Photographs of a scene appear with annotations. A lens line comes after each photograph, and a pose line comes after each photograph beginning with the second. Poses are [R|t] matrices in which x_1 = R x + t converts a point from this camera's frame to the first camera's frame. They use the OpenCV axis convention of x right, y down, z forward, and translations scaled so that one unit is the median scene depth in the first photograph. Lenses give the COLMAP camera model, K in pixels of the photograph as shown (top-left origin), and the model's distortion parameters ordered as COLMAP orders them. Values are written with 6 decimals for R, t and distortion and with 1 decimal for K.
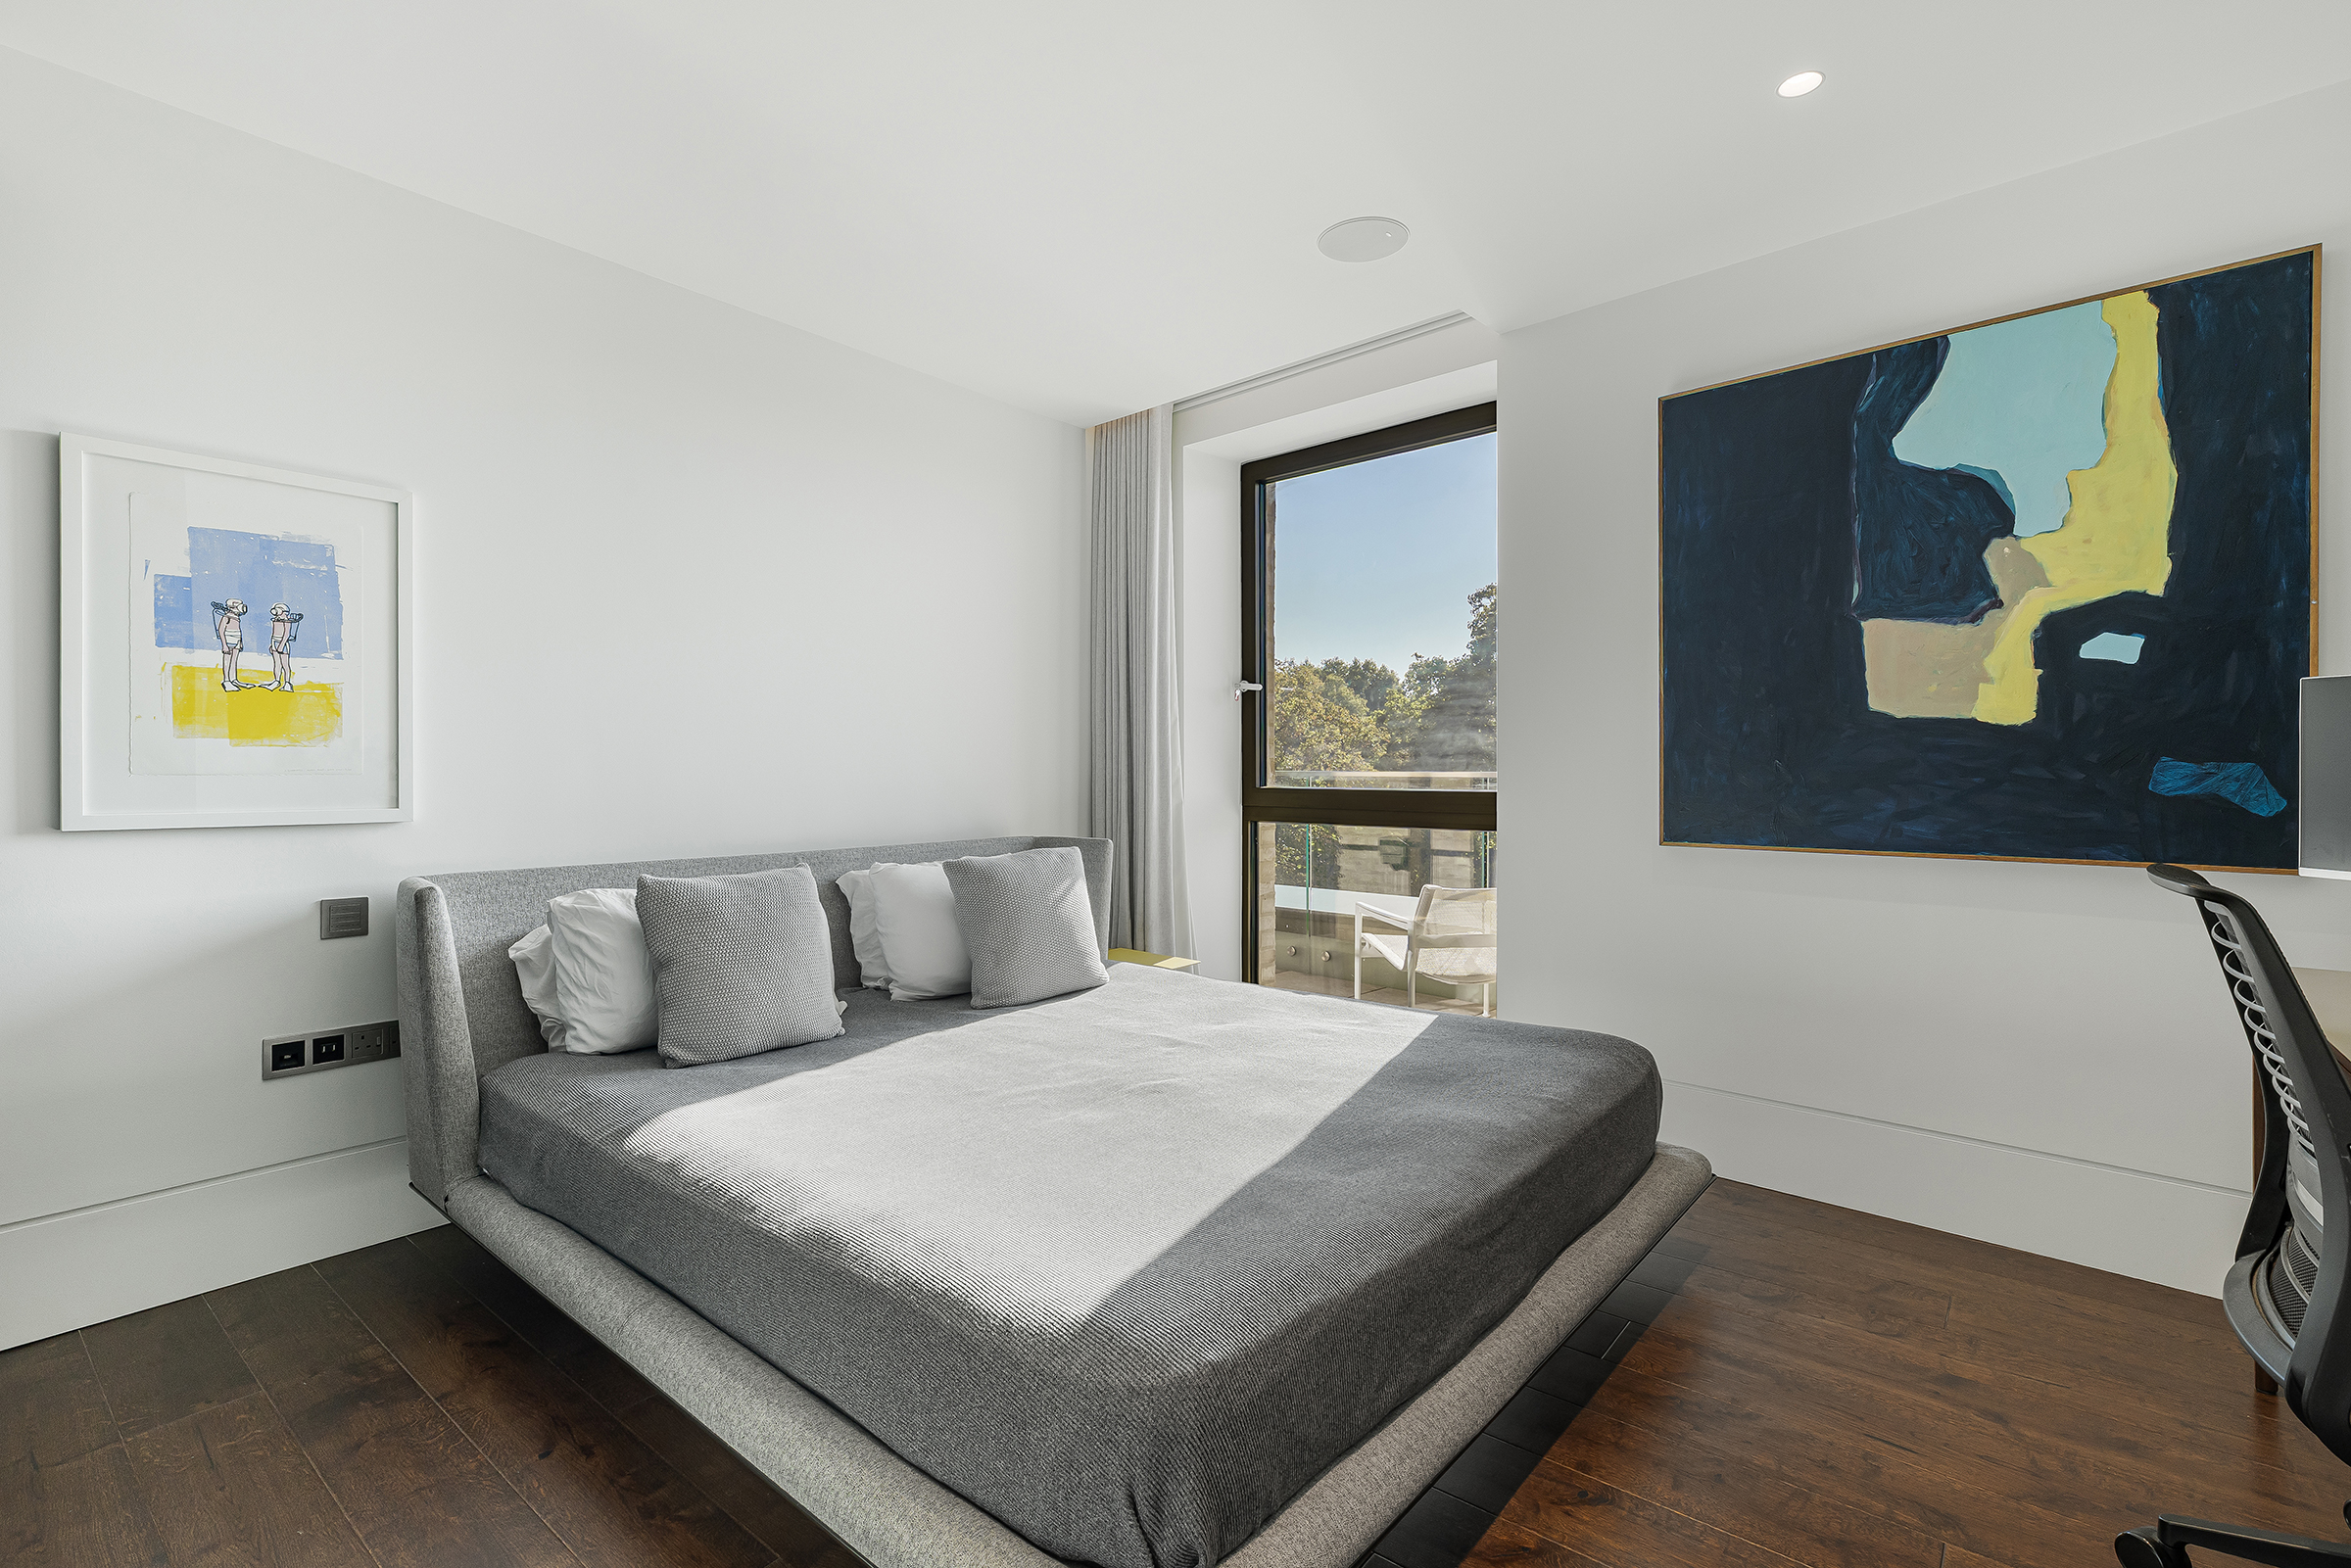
lens RADIAL K [[1099.2, 0, 1119.4], [0, 1099.2, 778.6], [0, 0, 1]] dist [0.013163, -0.001300]
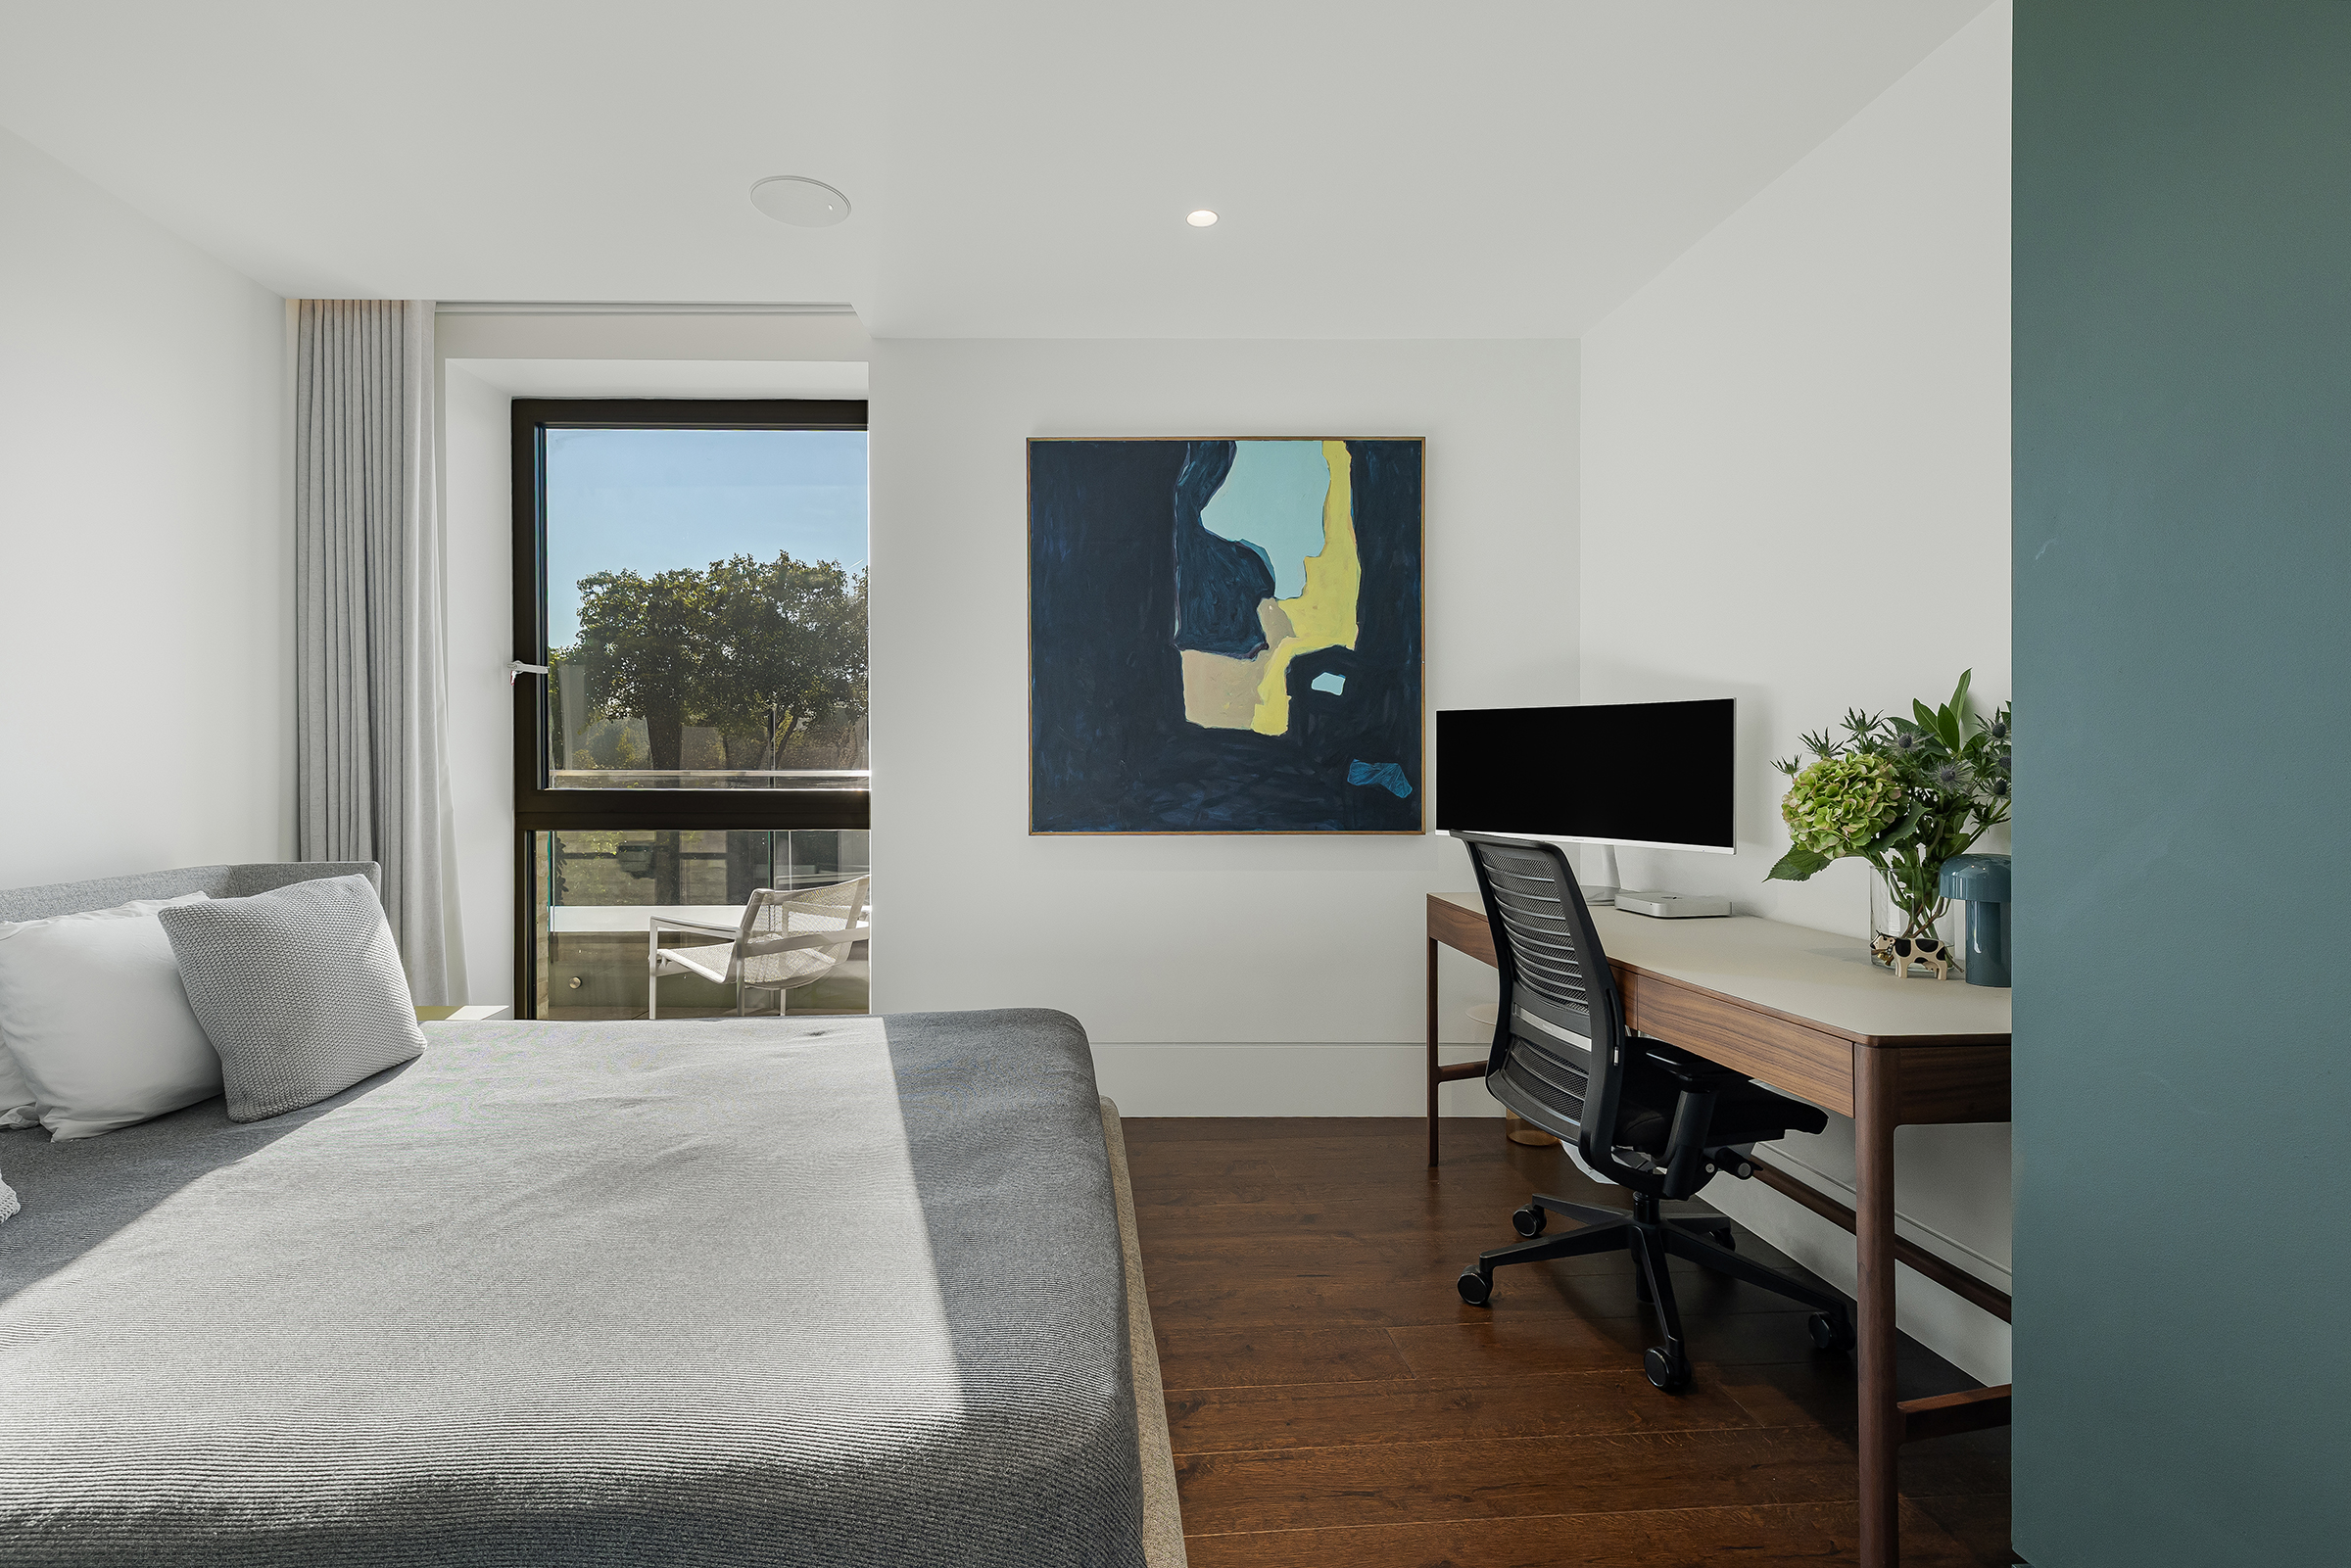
lens RADIAL K [[1099.2, 0, 1155.1], [0, 1099.2, 774.9], [0, 0, 1]] dist [0.013163, -0.001300]
pose [[0.705191, -0.005527, 0.708996, -0.245090], [0.006448, 0.999978, 0.001382, -0.002138], [-0.708988, 0.003597, 0.705211, 0.133889]]
